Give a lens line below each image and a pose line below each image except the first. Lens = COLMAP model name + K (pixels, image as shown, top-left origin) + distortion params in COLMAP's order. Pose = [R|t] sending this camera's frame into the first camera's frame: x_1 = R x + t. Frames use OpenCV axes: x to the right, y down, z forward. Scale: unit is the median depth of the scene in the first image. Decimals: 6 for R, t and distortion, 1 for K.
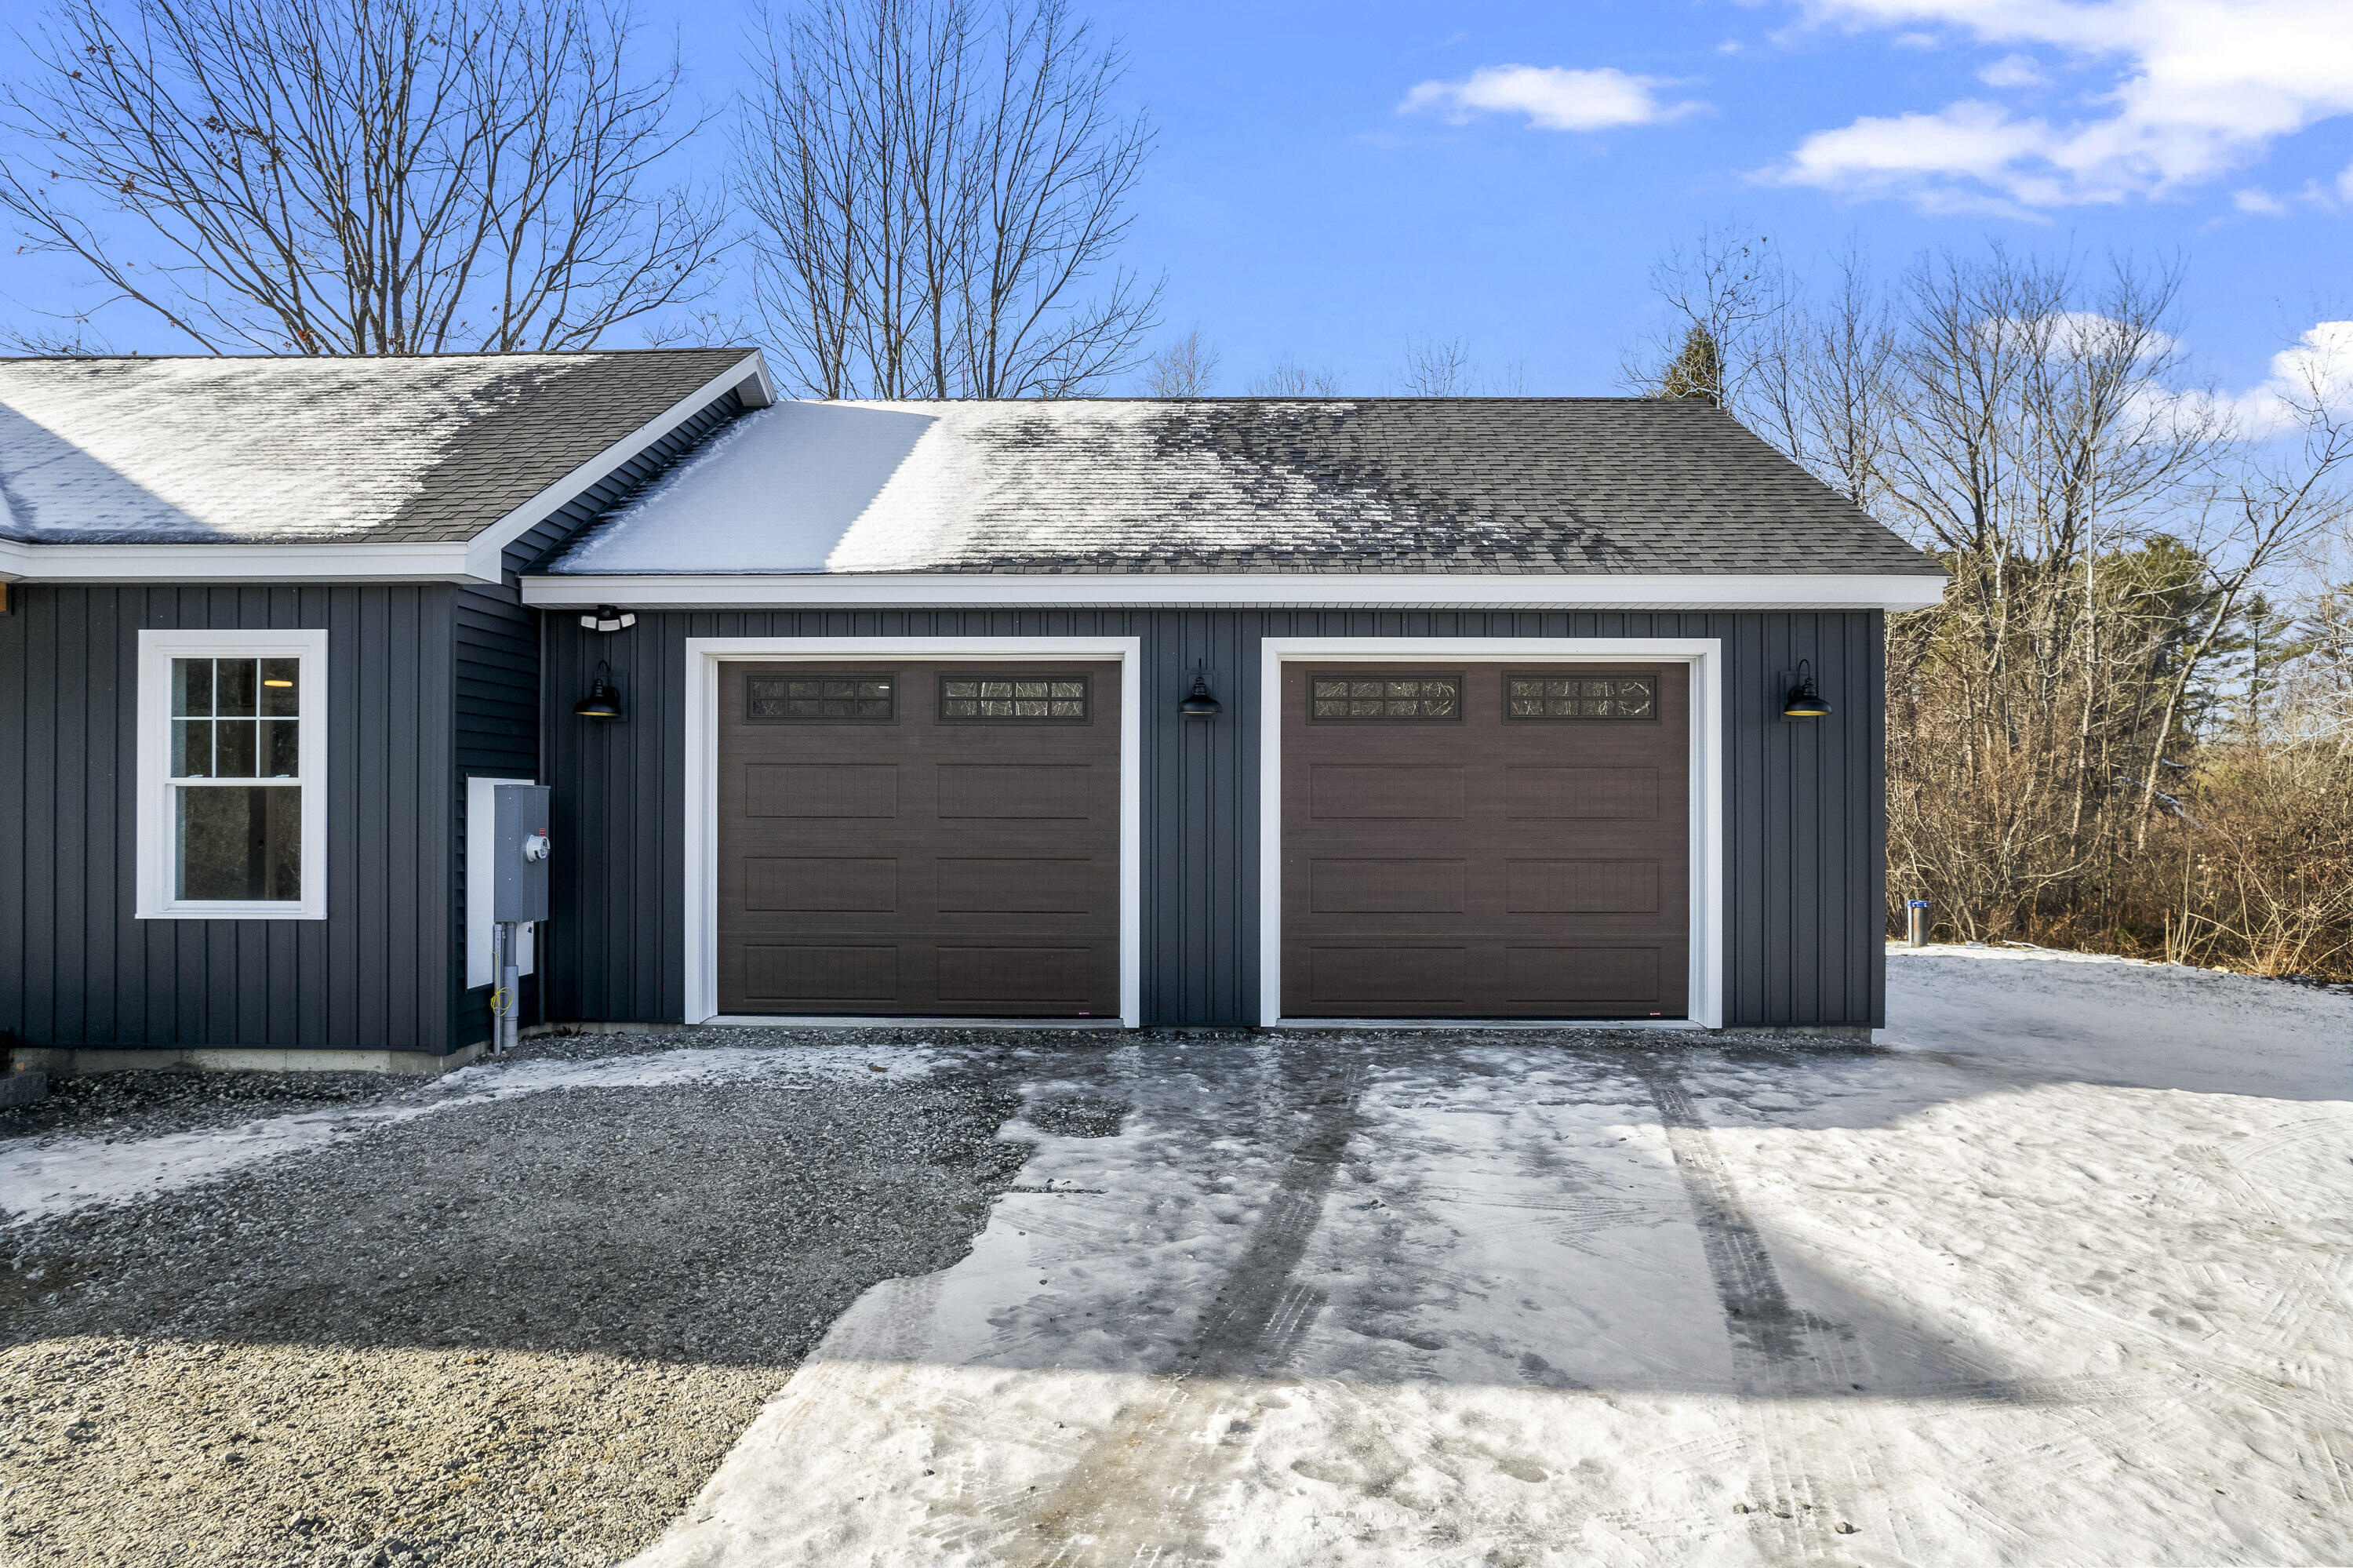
lens RADIAL K [[1504.5, 0, 1172.6], [0, 1504.5, 809.6], [0, 0, 1]] dist [-0.043205, 0.022467]
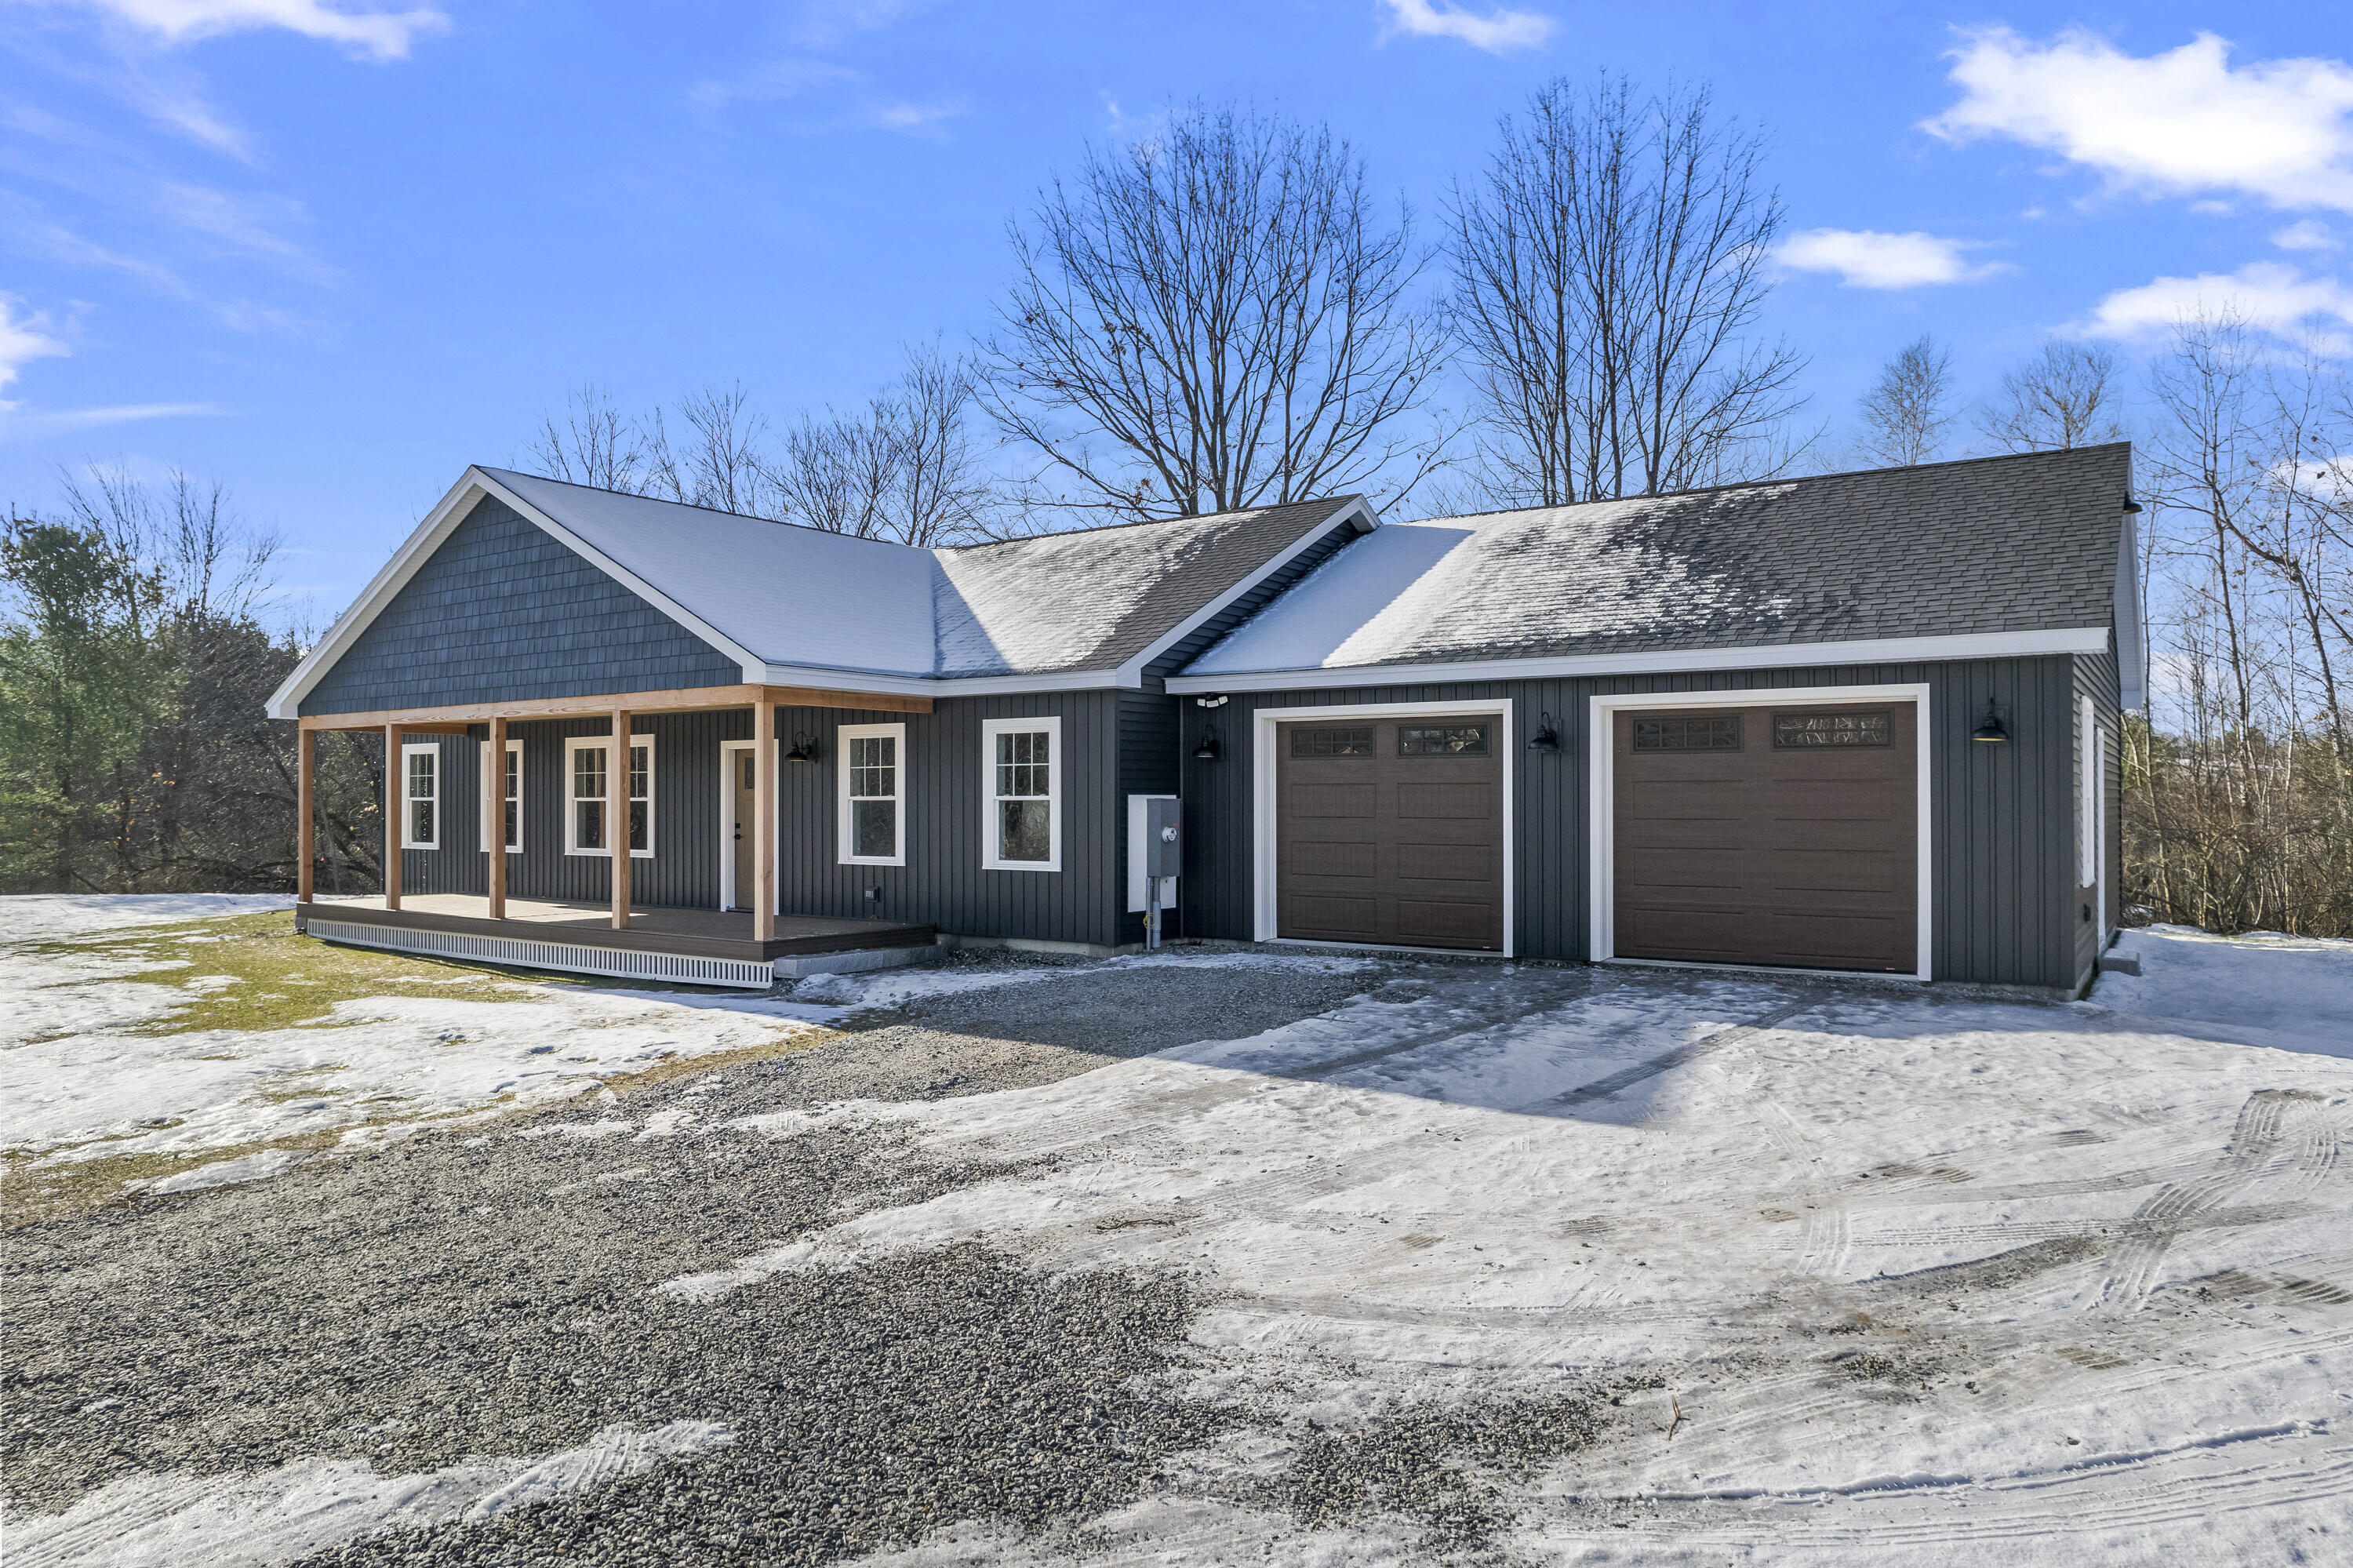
lens RADIAL K [[1504.5, 0, 1177.7], [0, 1504.5, 788.3], [0, 0, 1]] dist [-0.043205, 0.022467]
pose [[0.836274, -0.006881, -0.548268, 0.525511], [0.002778, 0.999962, -0.008313, -0.013350], [0.548304, 0.005429, 0.836261, -0.447795]]
